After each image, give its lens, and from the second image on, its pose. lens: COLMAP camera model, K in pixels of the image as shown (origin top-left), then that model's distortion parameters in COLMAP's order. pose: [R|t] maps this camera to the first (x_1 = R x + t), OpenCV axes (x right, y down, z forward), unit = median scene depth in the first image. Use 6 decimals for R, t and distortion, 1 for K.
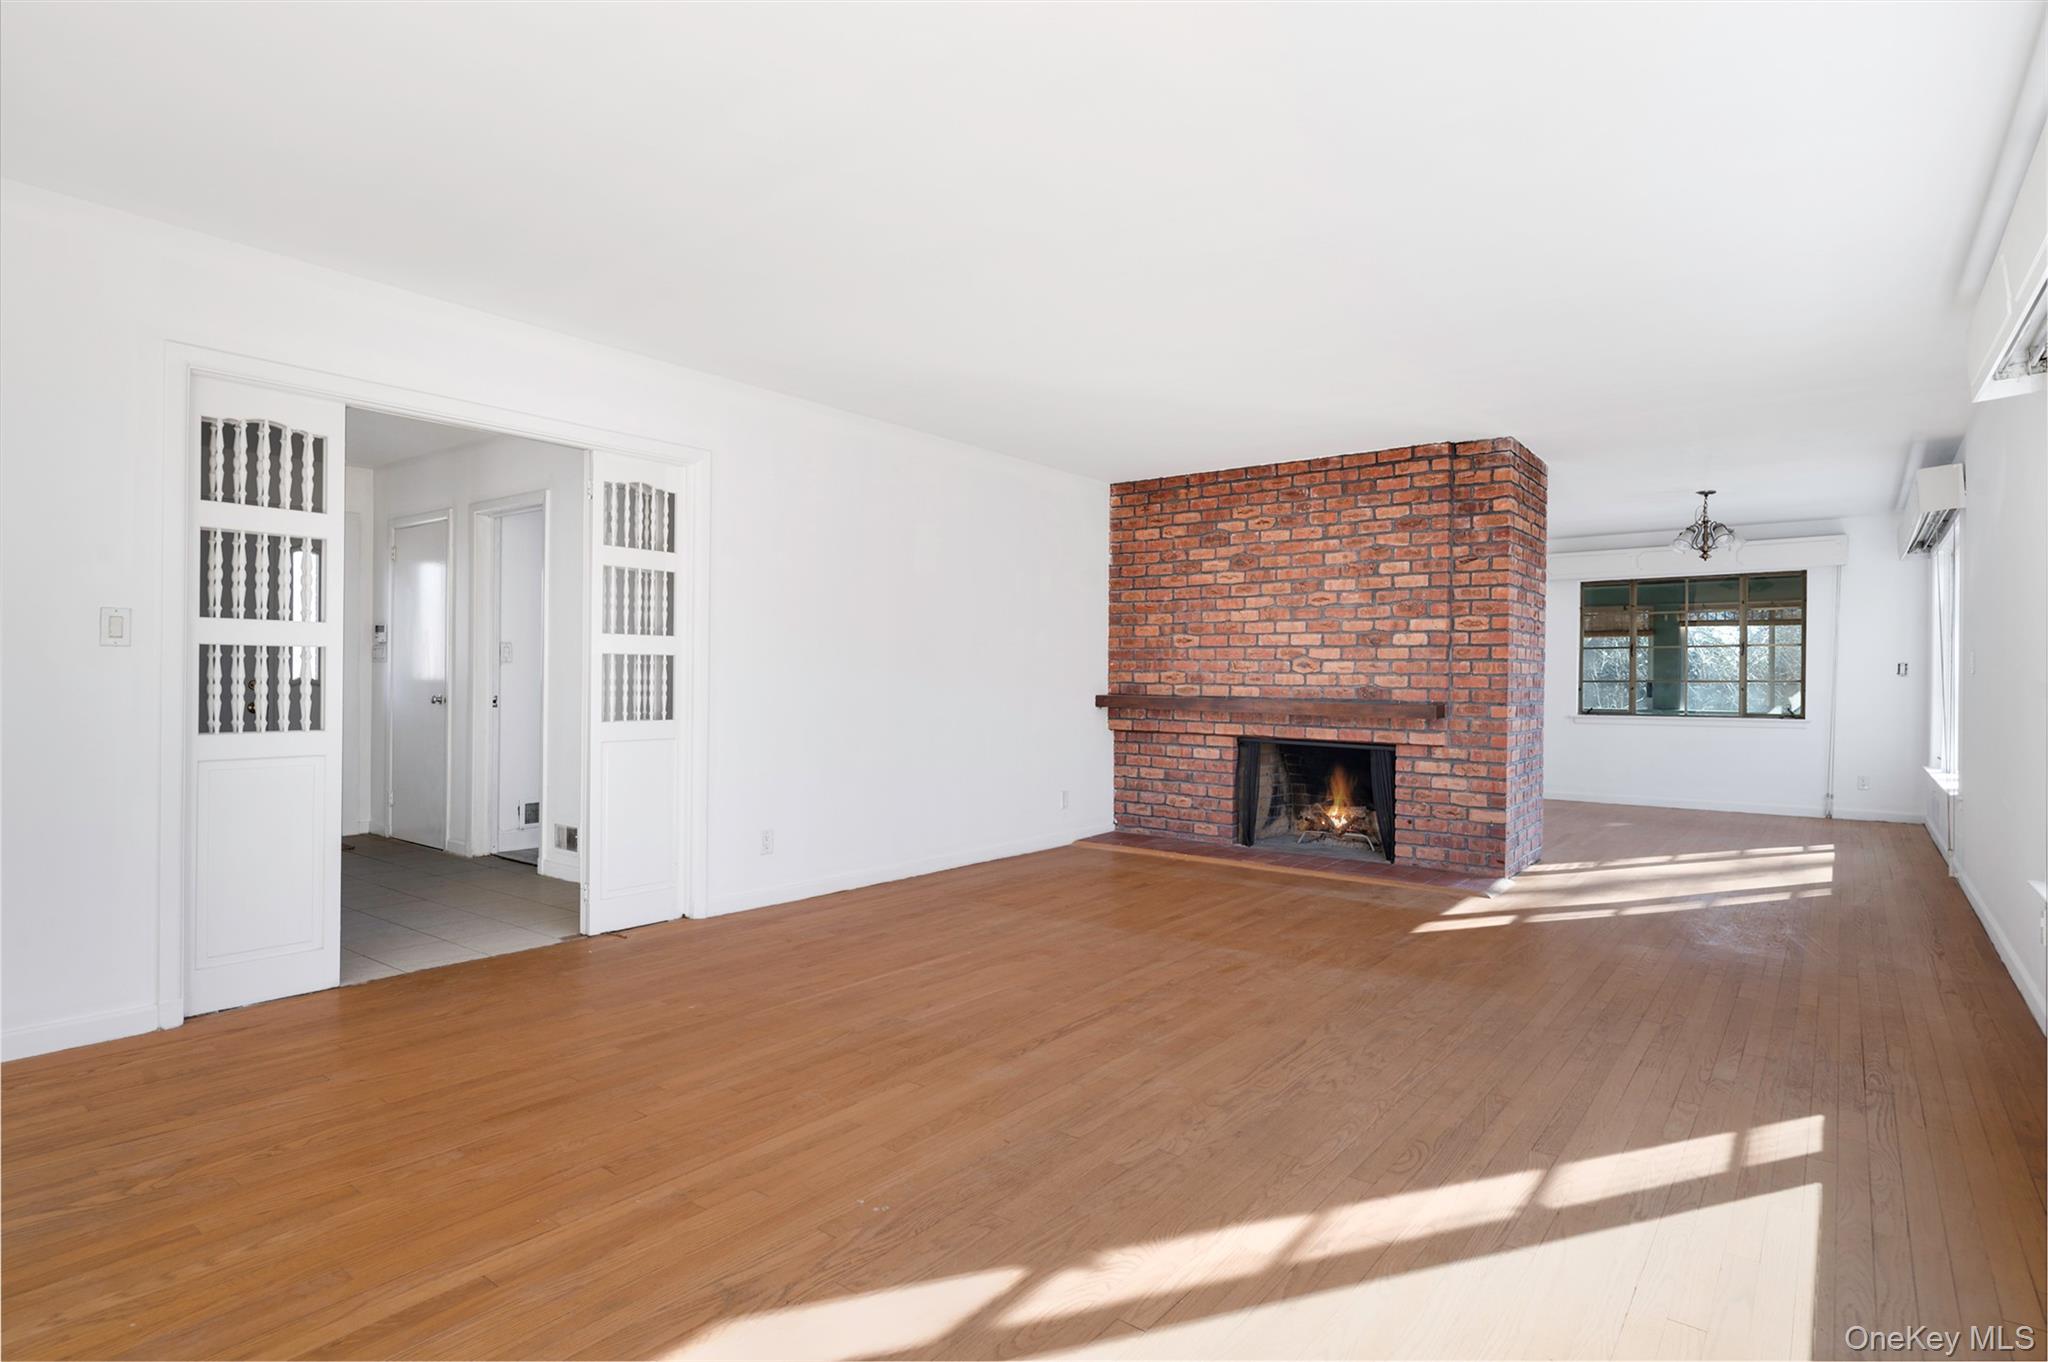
lens RADIAL K [[1047.9, 0, 1016.7], [0, 1047.9, 685.4], [0, 0, 1]] dist [0.005360, 0.000221]
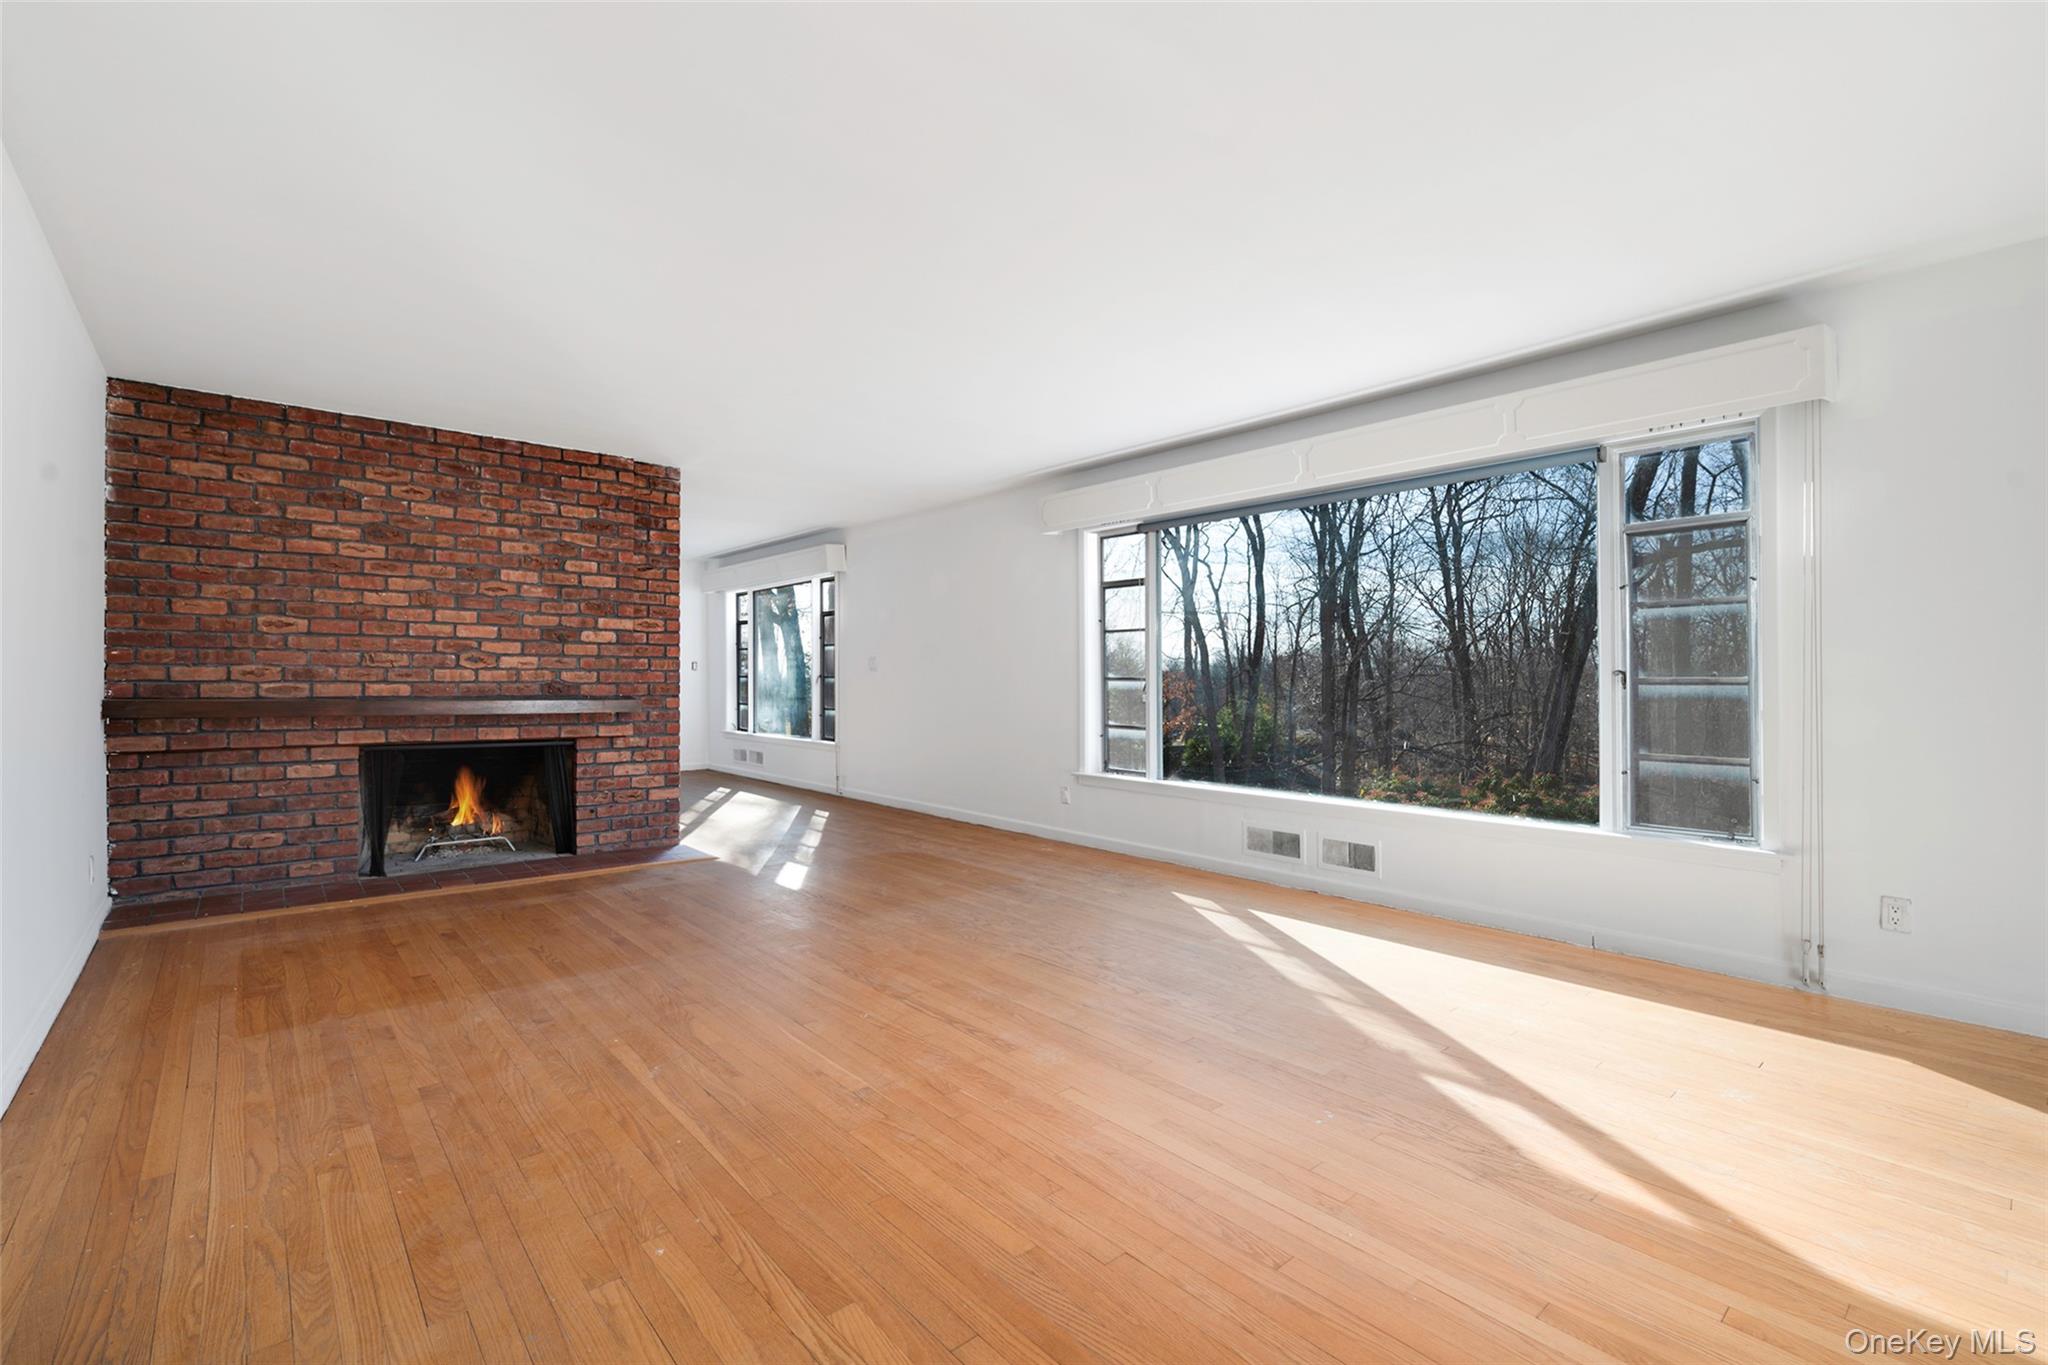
lens RADIAL K [[916.0, 0, 1019.2], [0, 916.0, 671.3], [0, 0, 1]] dist [-0.004330, -0.000358]
pose [[0.188416, 0.000673, 0.982089, -0.422068], [0.005869, 0.999981, -0.001811, -0.004970], [-0.982072, 0.006105, 0.188408, 0.391877]]
